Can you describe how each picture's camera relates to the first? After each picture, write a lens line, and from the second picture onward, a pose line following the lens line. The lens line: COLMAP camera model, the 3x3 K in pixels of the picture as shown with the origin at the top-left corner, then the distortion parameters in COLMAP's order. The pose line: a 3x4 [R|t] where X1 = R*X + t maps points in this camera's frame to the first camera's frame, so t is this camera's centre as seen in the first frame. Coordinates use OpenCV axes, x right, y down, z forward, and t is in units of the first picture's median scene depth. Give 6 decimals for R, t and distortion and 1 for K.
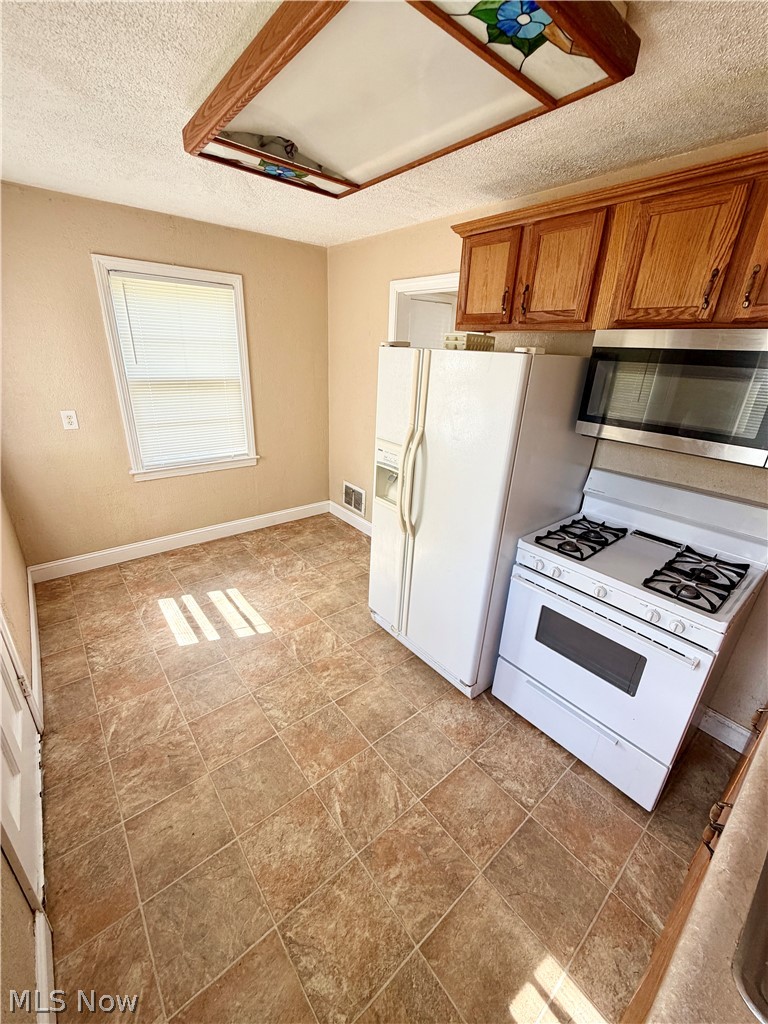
lens RADIAL K [[410.6, 0, 384.0], [0, 410.6, 512.0], [0, 0, 1]] dist [-0.000597, 0.000354]
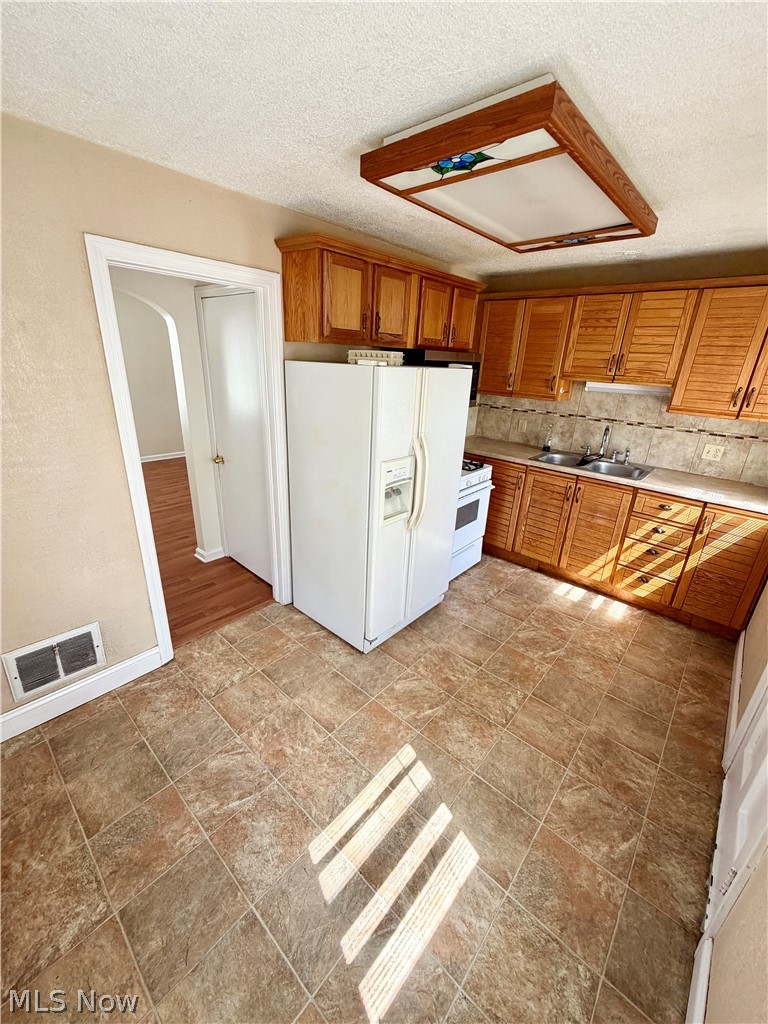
lens RADIAL K [[407.7, 0, 384.0], [0, 407.7, 512.0], [0, 0, 1]] dist [0.001348, 0.000183]
pose [[-0.154097, -0.395618, 0.905395, -0.957556], [0.322299, 0.846092, 0.424560, -0.503068], [-0.934012, 0.357231, -0.002873, 1.088894]]
